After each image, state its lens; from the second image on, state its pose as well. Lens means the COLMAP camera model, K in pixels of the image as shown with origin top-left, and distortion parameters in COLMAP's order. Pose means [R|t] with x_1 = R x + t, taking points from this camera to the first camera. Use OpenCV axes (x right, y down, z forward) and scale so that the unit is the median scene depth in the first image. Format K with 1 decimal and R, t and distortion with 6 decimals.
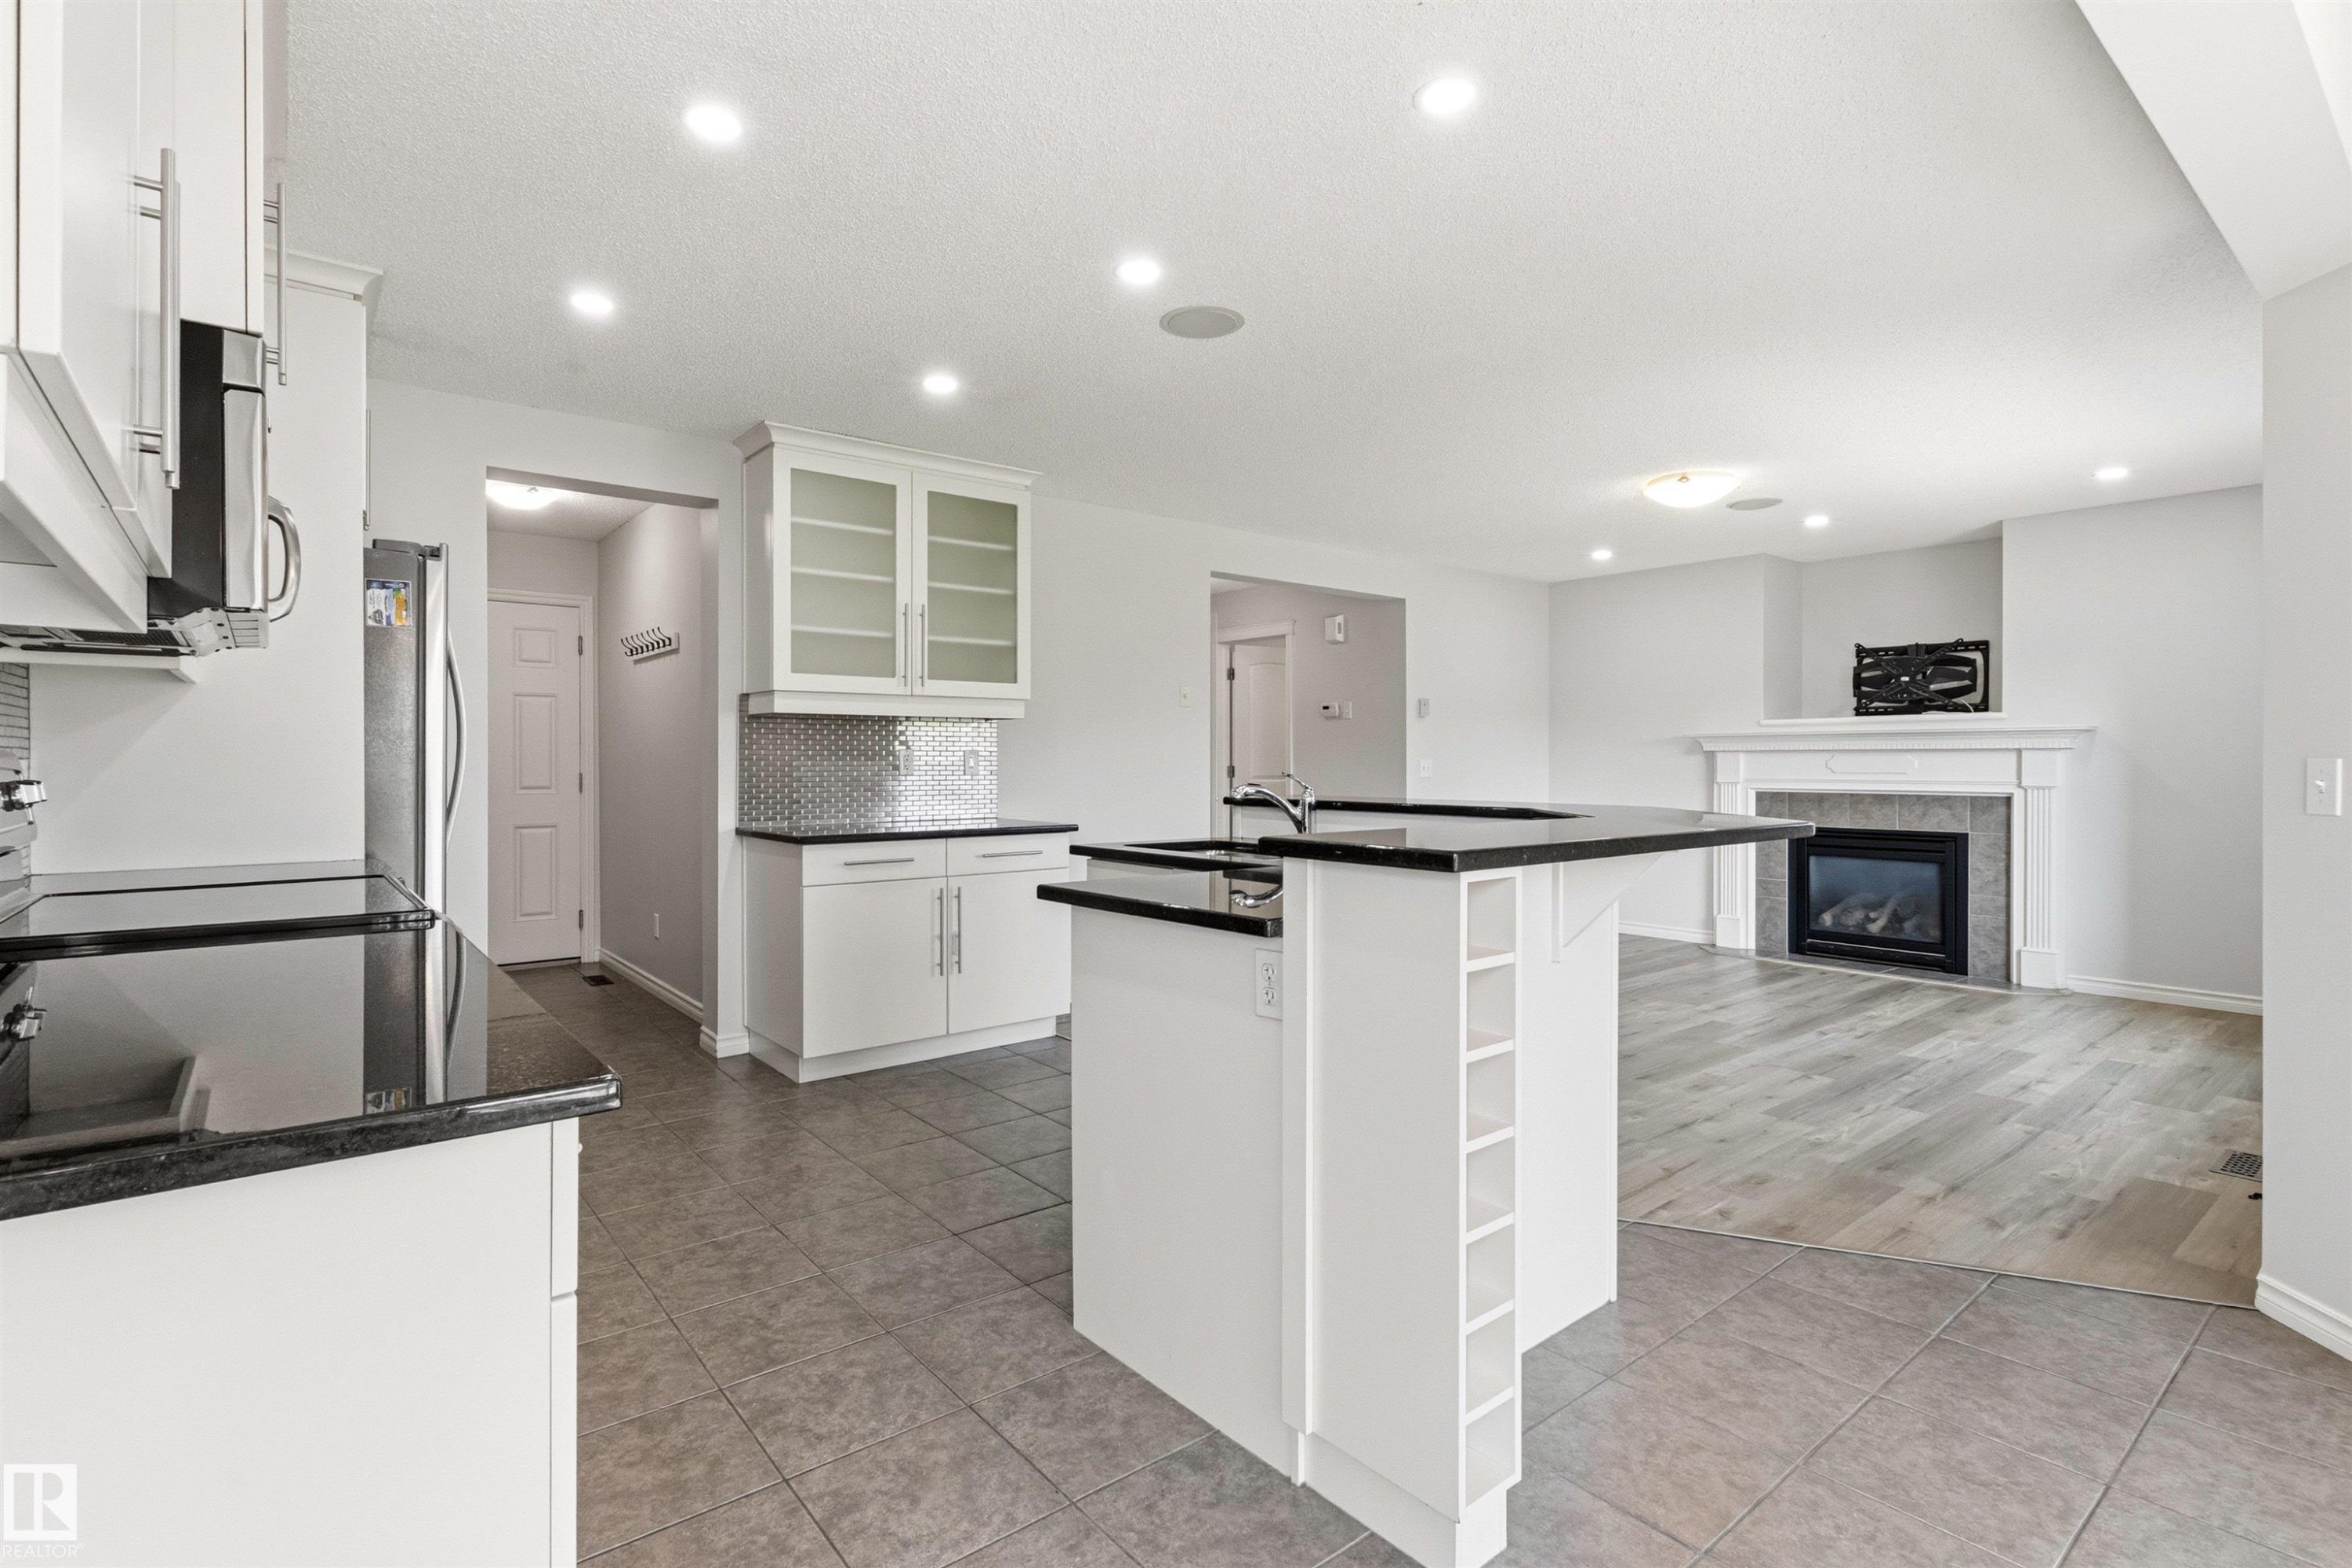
lens RADIAL K [[1116.8, 0, 1150.4], [0, 1116.8, 764.2], [0, 0, 1]] dist [0.004725, 0.000096]
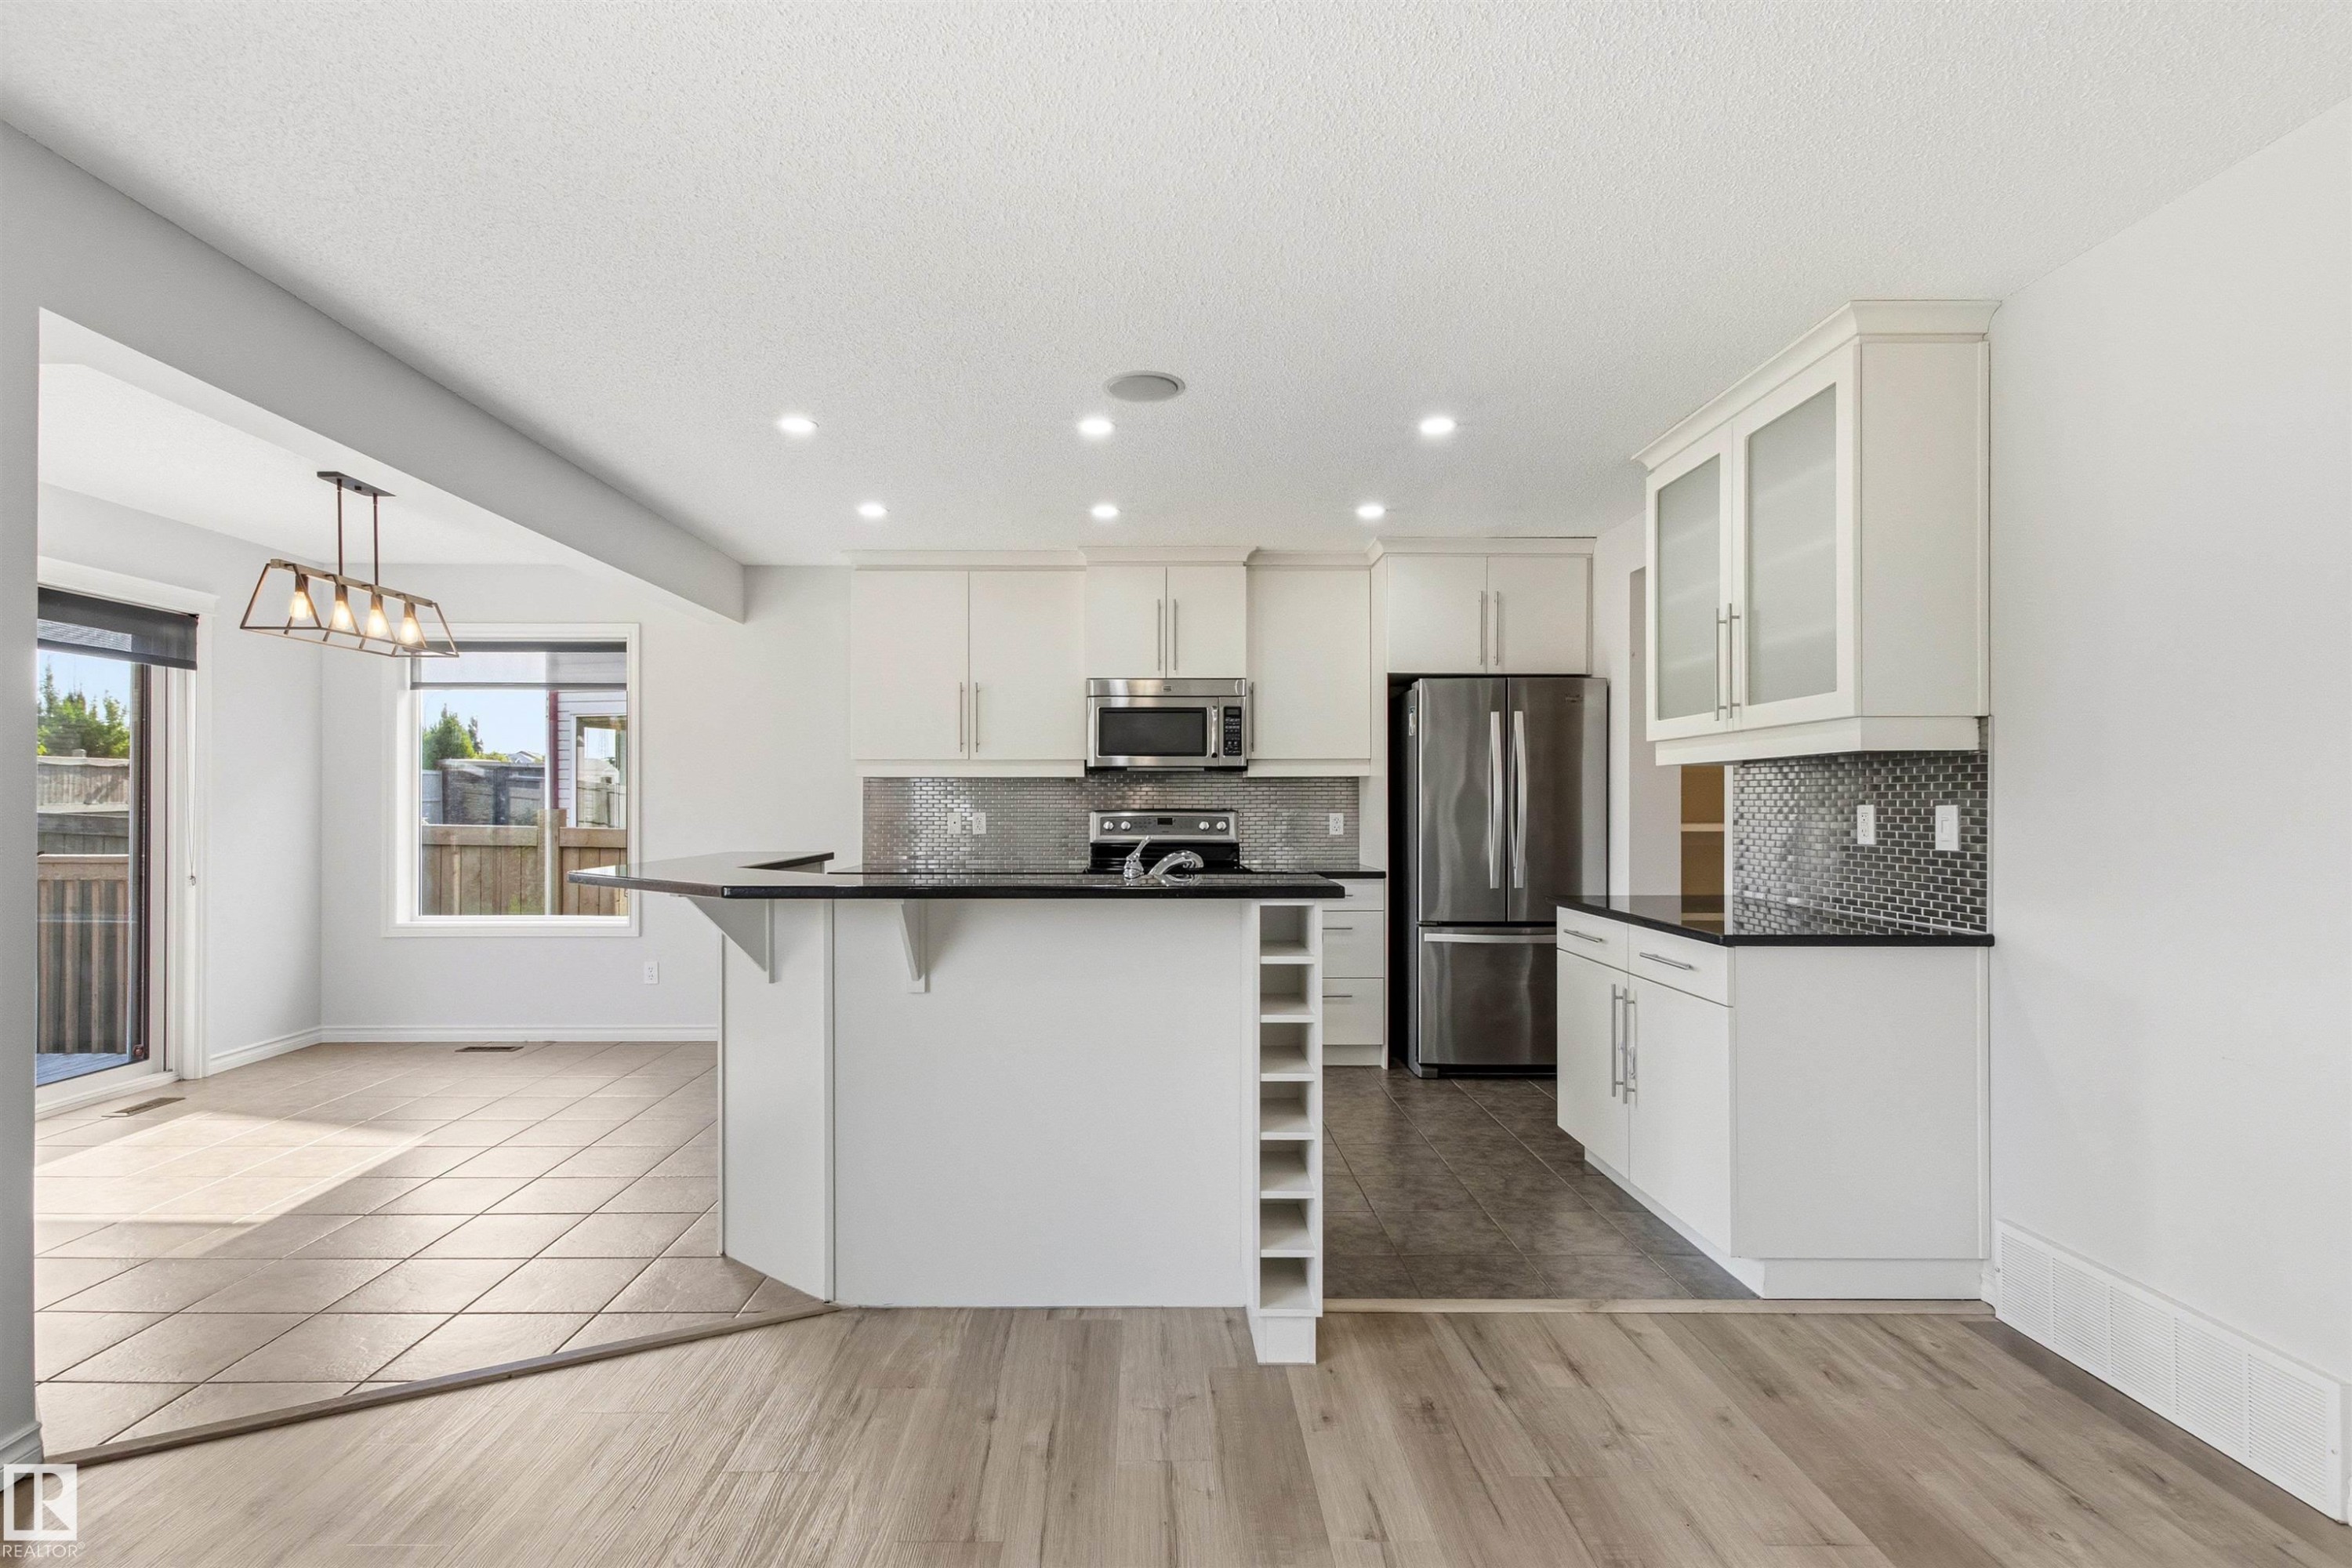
lens RADIAL K [[1142.6, 0, 1163.9], [0, 1142.6, 800.1], [0, 0, 1]] dist [0.004637, 0.000122]
pose [[-0.610428, 0.000013, -0.792072, 0.561132], [-0.002326, 0.999996, 0.001809, -0.016583], [0.792068, 0.002947, -0.610425, 1.089075]]
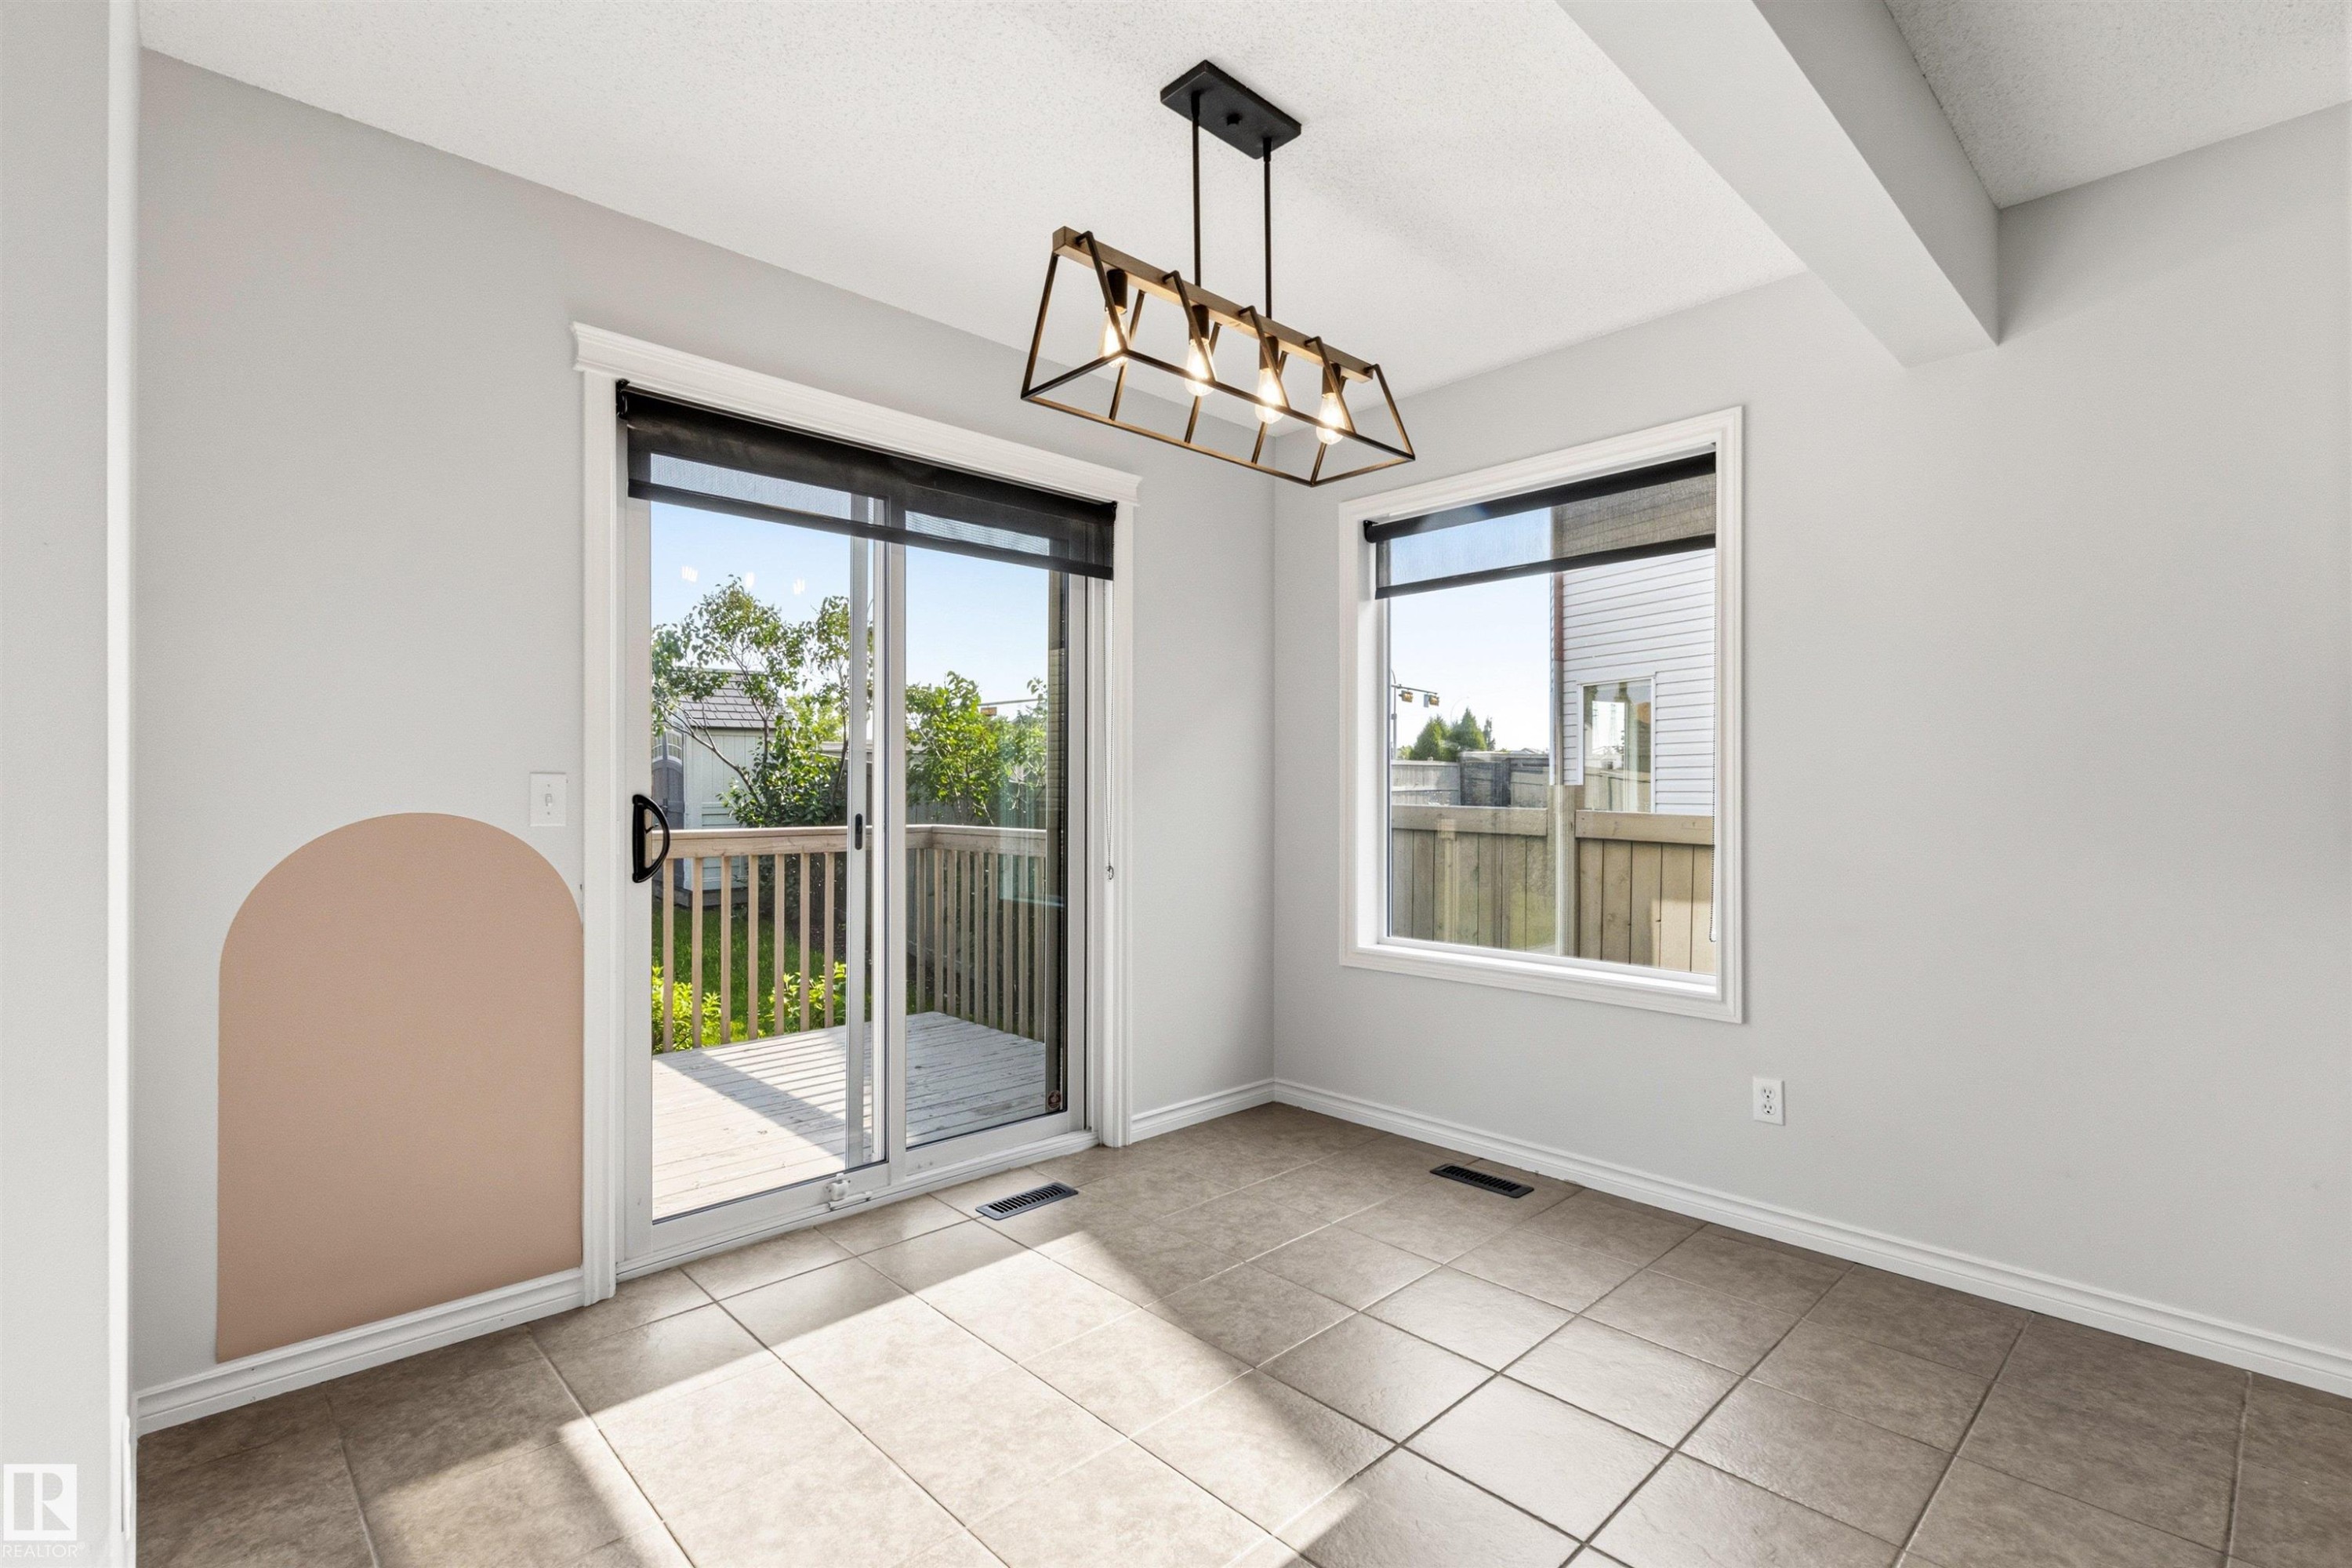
lens RADIAL K [[1089.8, 0, 1171.0], [0, 1089.8, 786.6], [0, 0, 1]] dist [-0.000252, -0.000332]
pose [[-0.996115, -0.000647, -0.088063, 0.301909], [-0.000478, 0.999998, -0.001944, 0.005400], [0.088064, -0.001894, -0.996113, 0.476844]]
